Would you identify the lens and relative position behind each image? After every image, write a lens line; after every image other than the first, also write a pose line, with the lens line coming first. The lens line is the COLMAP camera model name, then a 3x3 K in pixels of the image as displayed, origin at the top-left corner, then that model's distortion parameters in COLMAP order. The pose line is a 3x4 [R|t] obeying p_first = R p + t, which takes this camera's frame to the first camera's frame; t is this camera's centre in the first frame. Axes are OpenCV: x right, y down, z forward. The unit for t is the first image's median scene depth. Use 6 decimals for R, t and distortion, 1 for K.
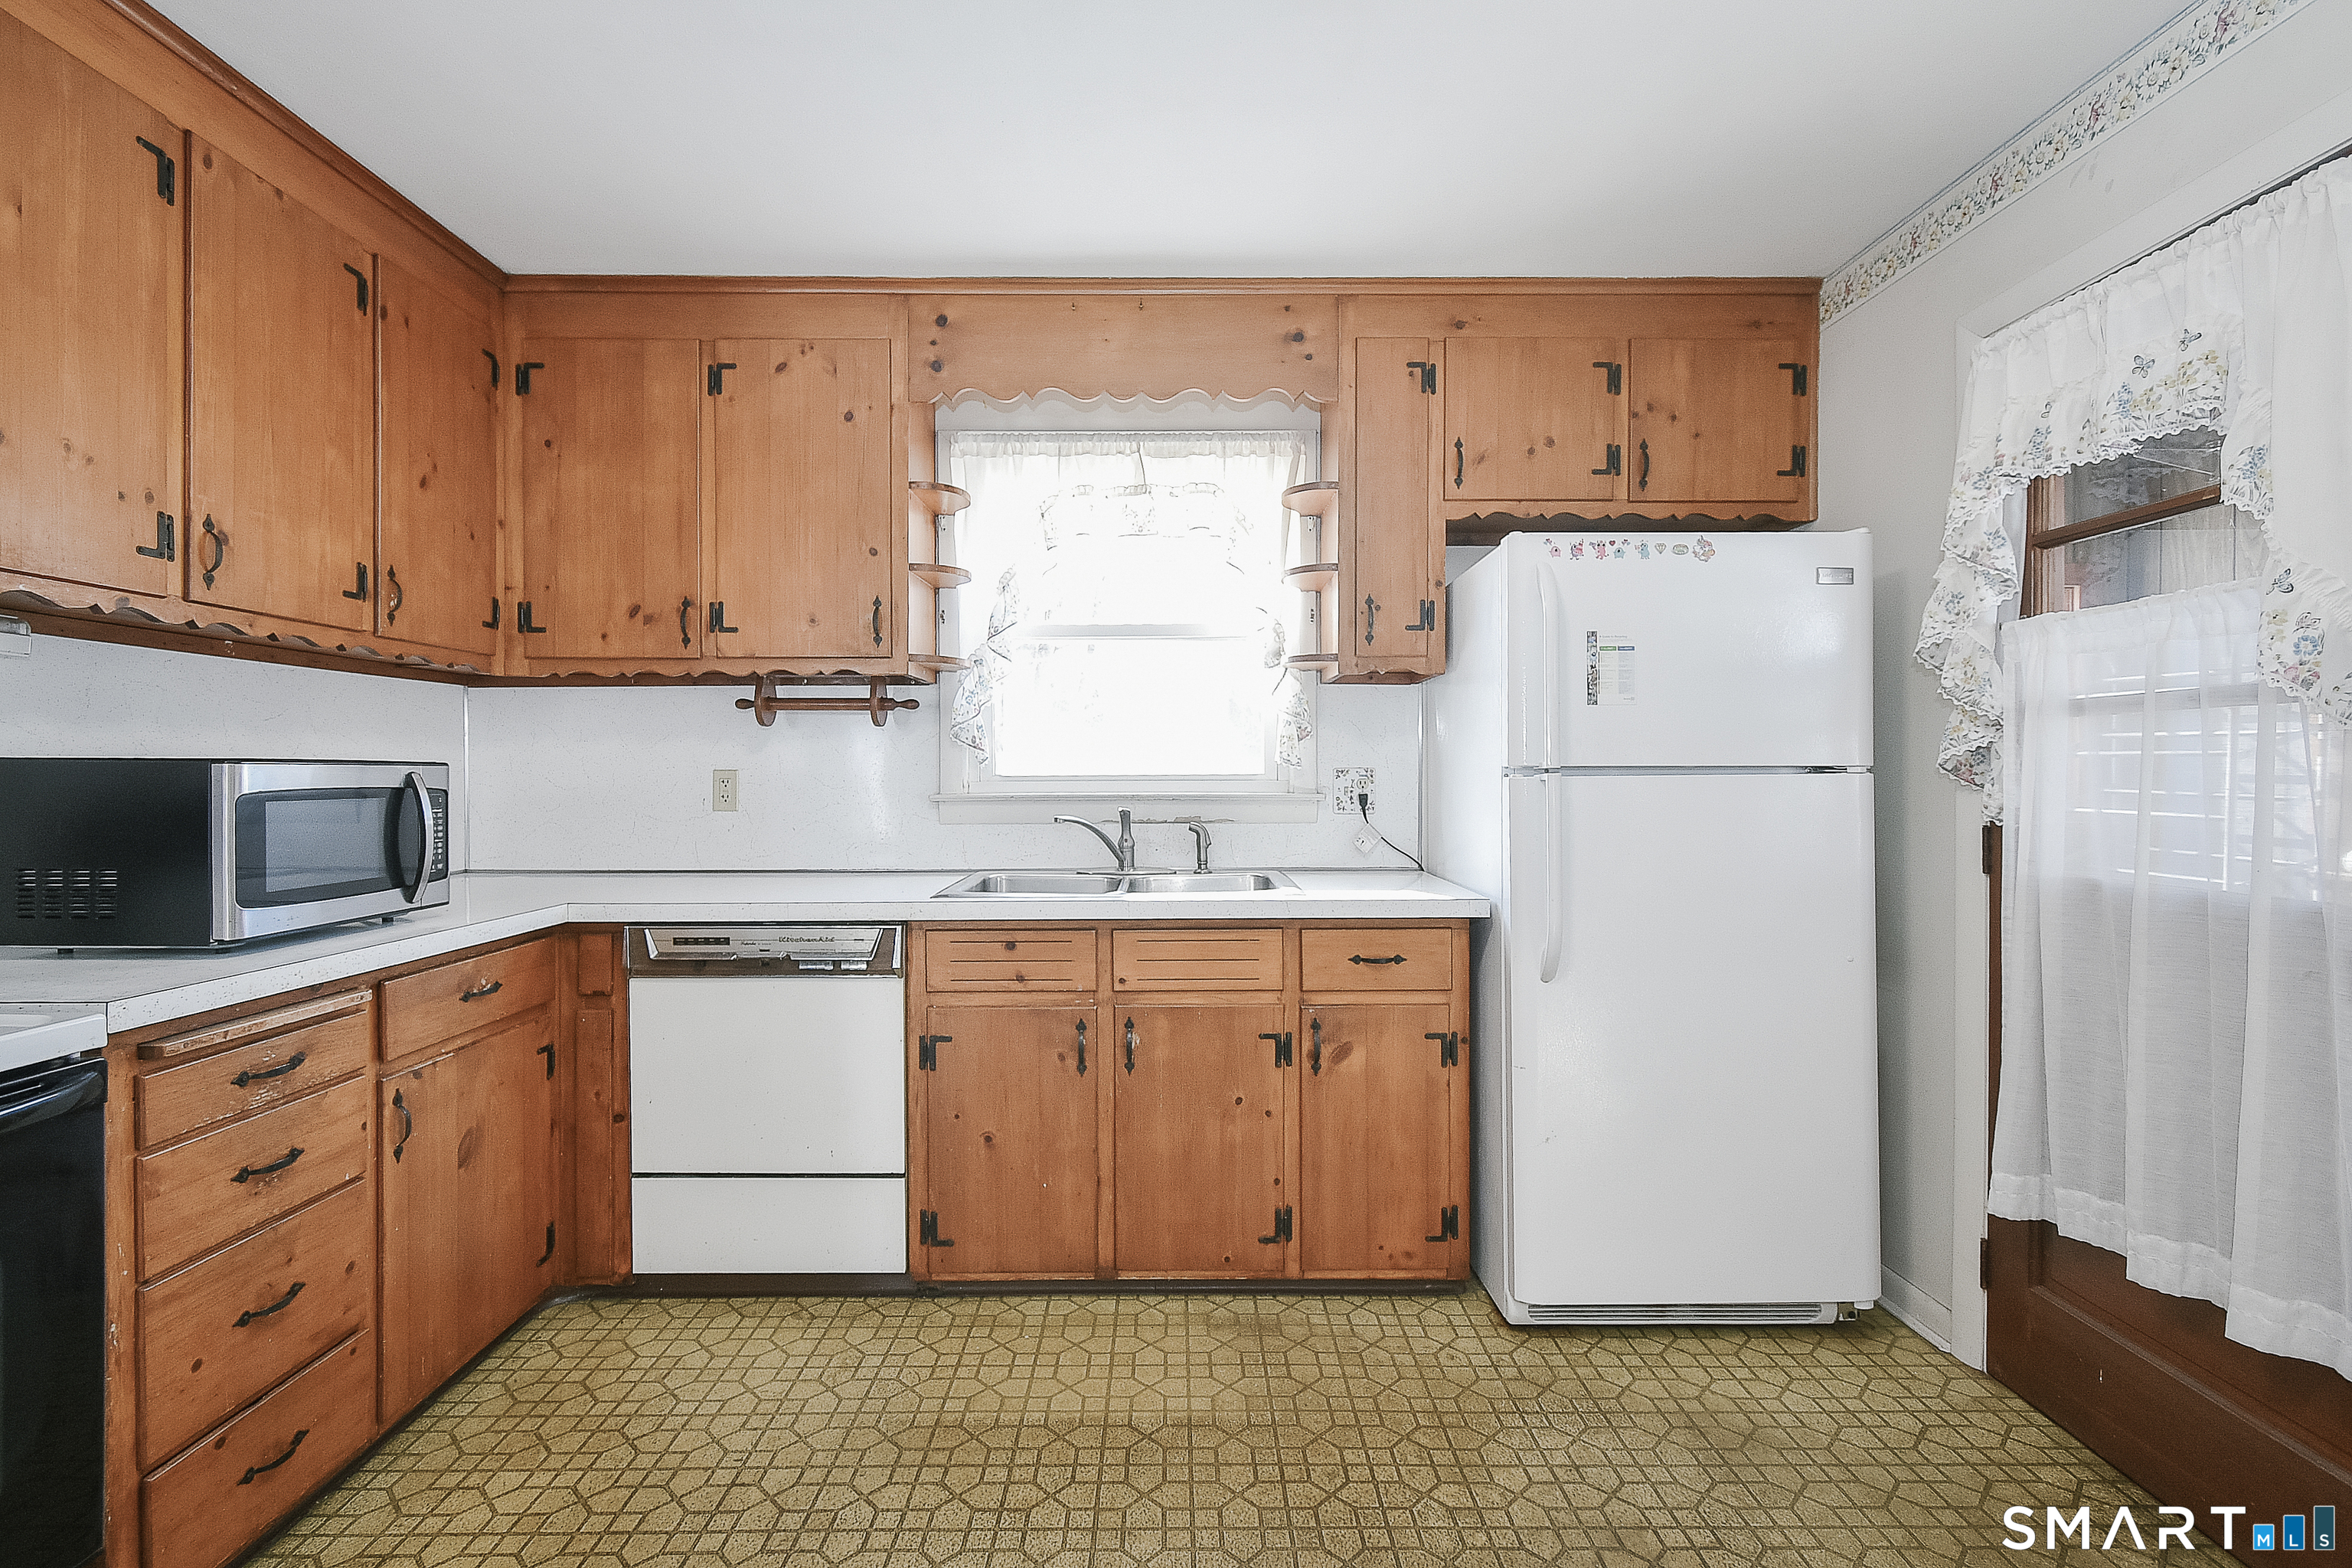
lens RADIAL K [[1072.5, 0, 1174.3], [0, 1072.5, 783.4], [0, 0, 1]] dist [0.001474, -0.002920]
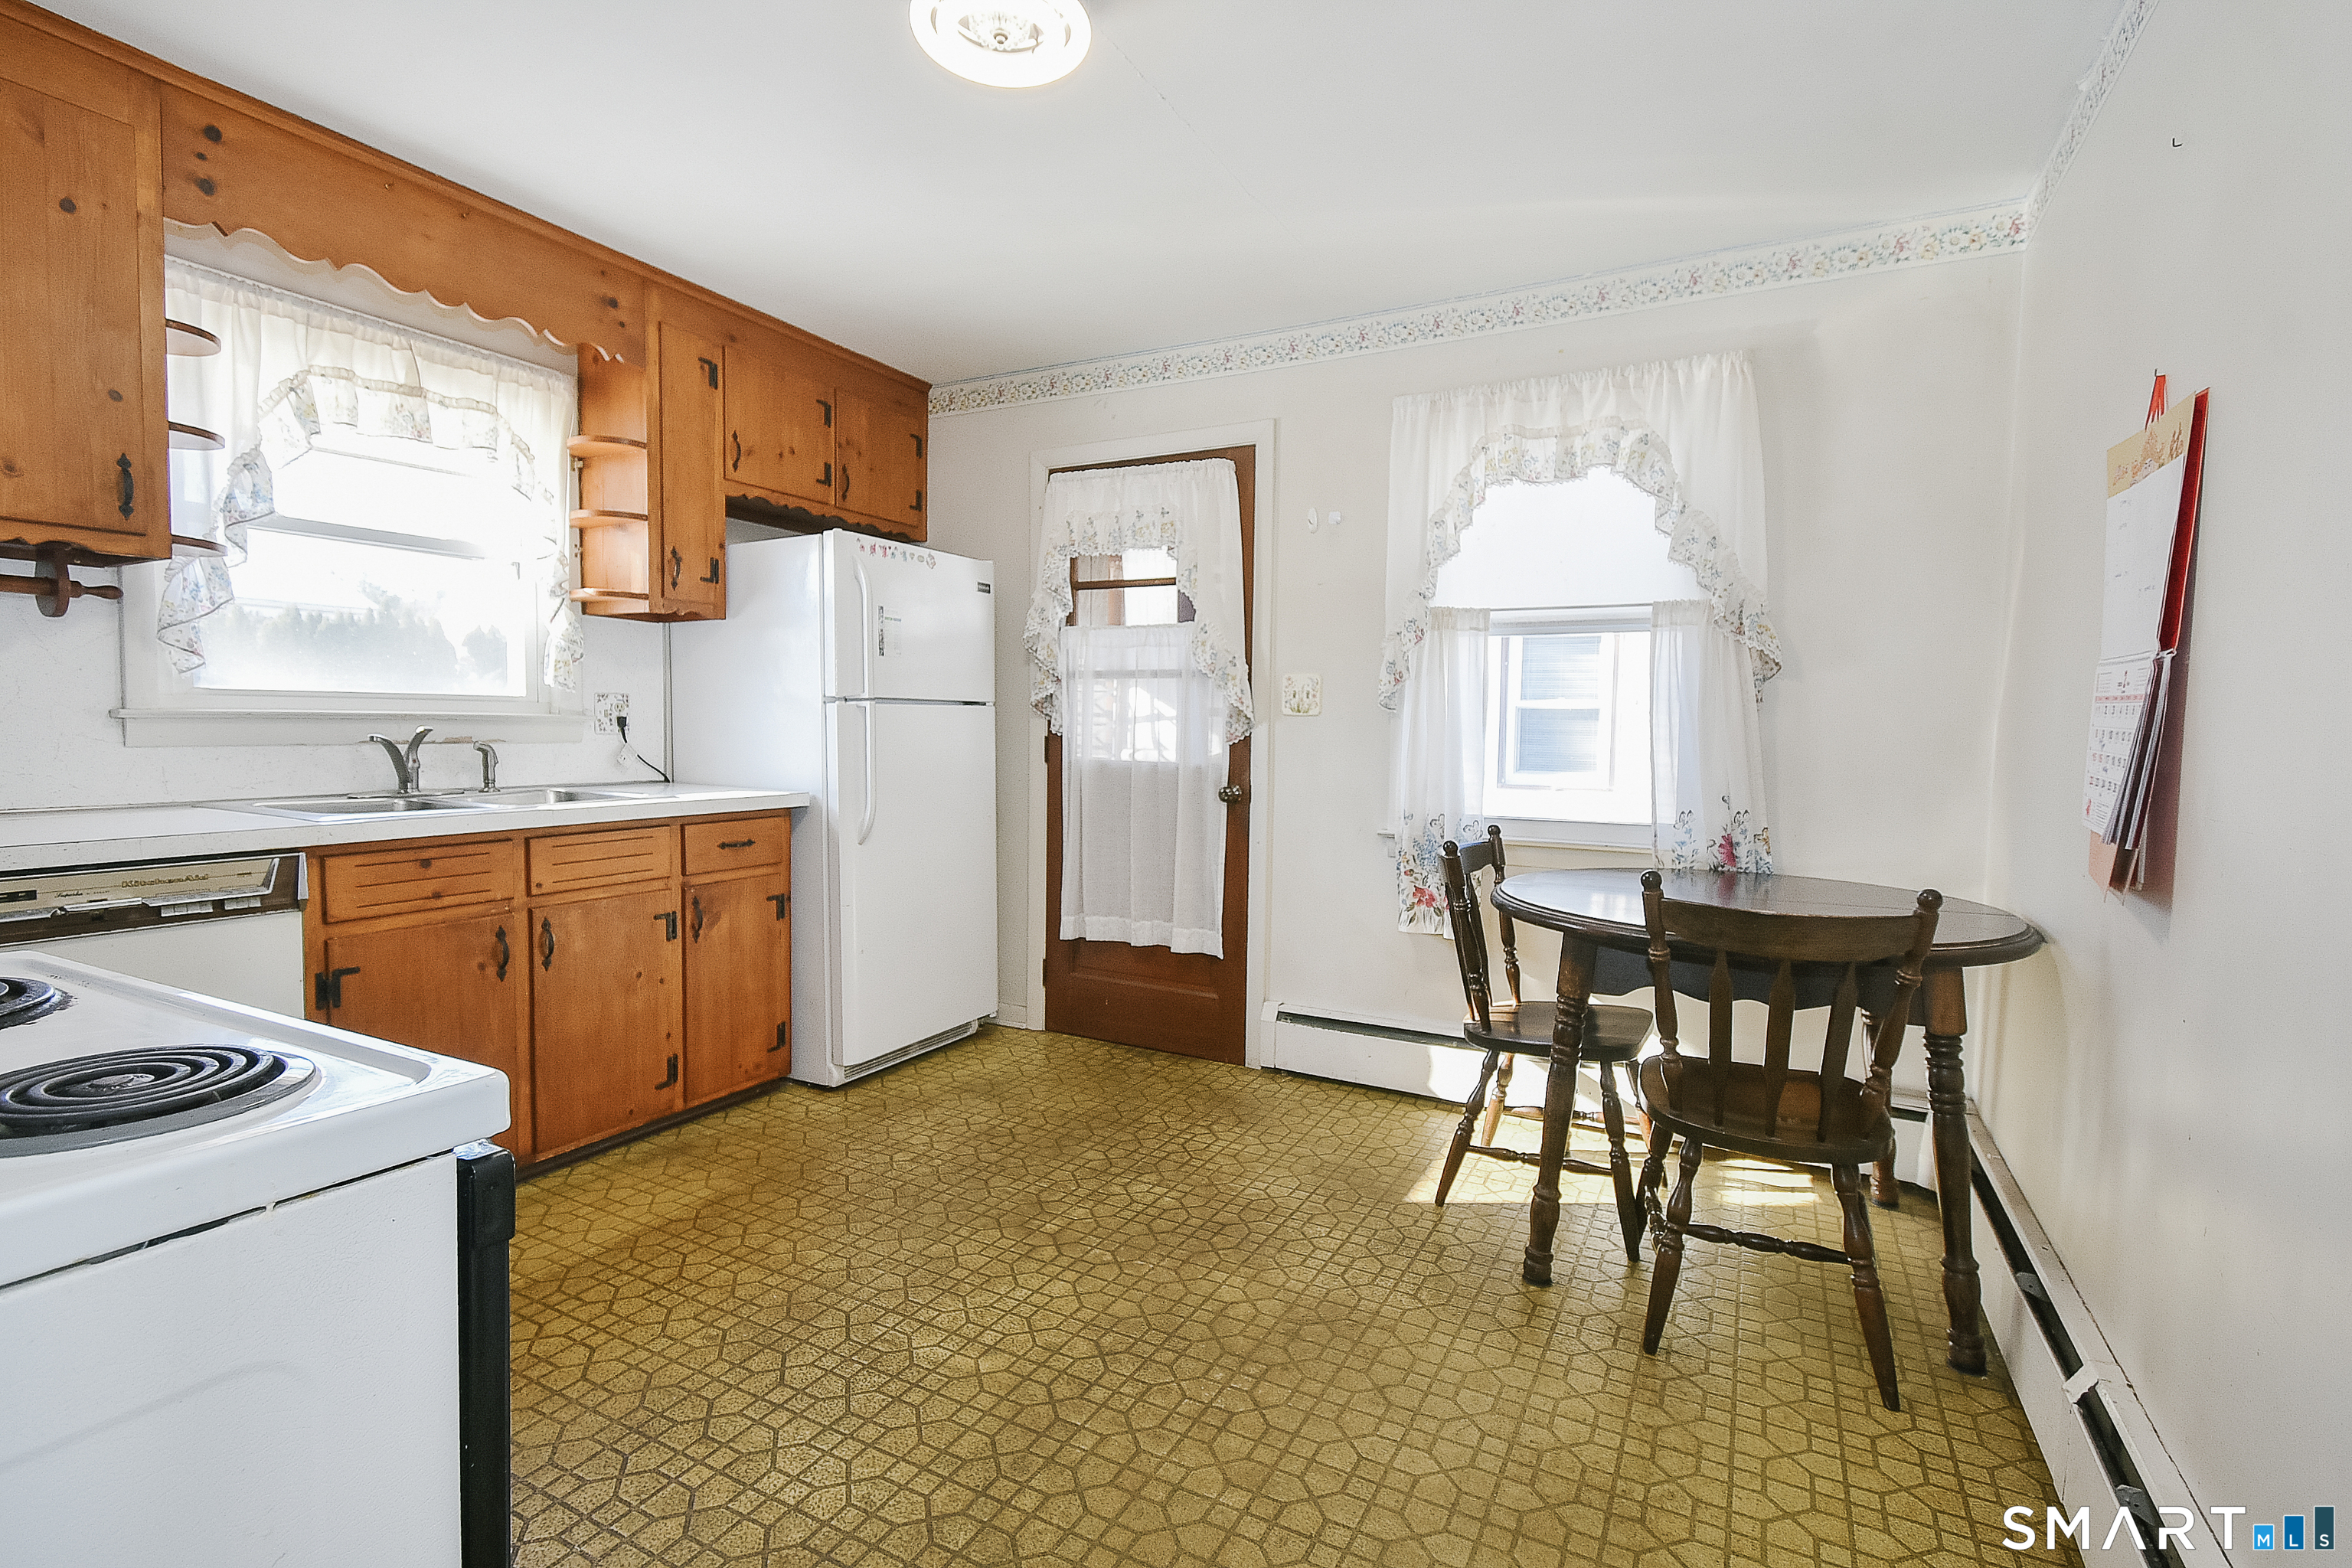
lens RADIAL K [[1072.5, 0, 1183.4], [0, 1072.5, 780.4], [0, 0, 1]] dist [0.001474, -0.002920]
pose [[0.470226, -0.038185, 0.881719, -0.692647], [-0.009155, 0.998799, 0.048138, 0.022144], [-0.882498, -0.030708, 0.469312, -0.068077]]
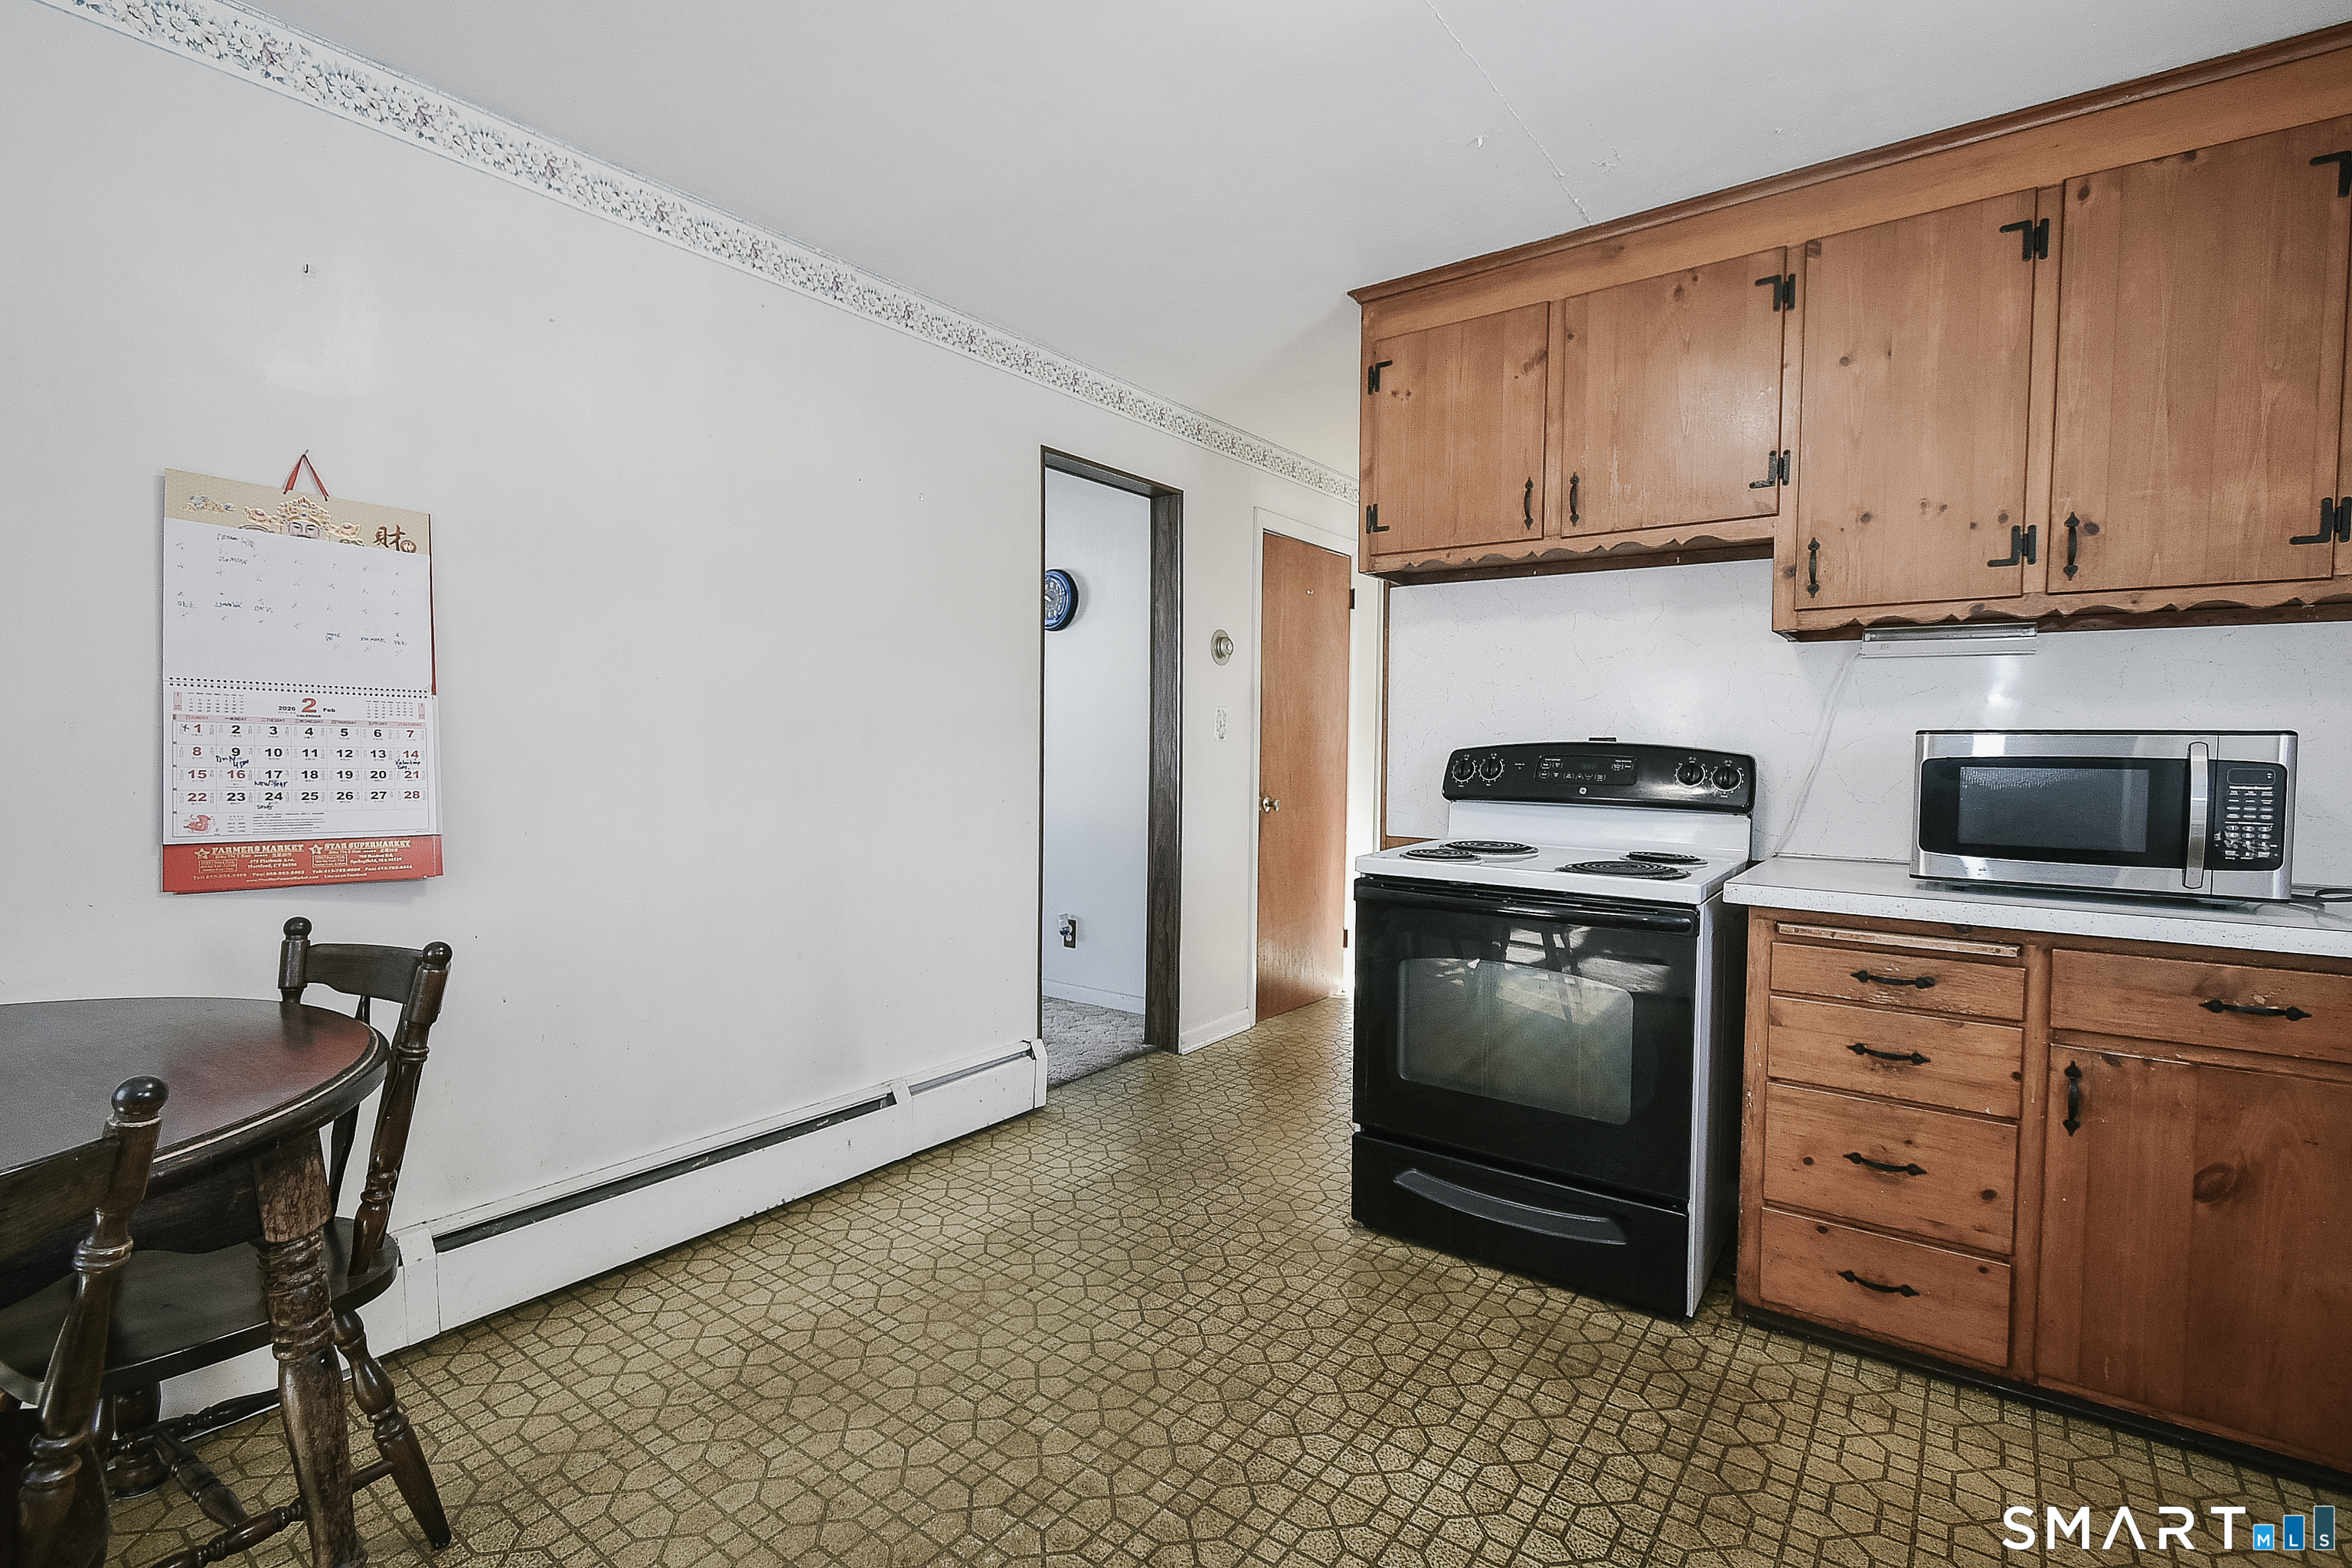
lens RADIAL K [[1072.5, 0, 1178.8], [0, 1072.5, 778.5], [0, 0, 1]] dist [0.001474, -0.002920]
pose [[-0.600387, 0.021912, -0.799409, 0.440051], [-0.016073, 0.999092, 0.039457, -0.001367], [0.799548, 0.036538, -0.599490, 0.729239]]
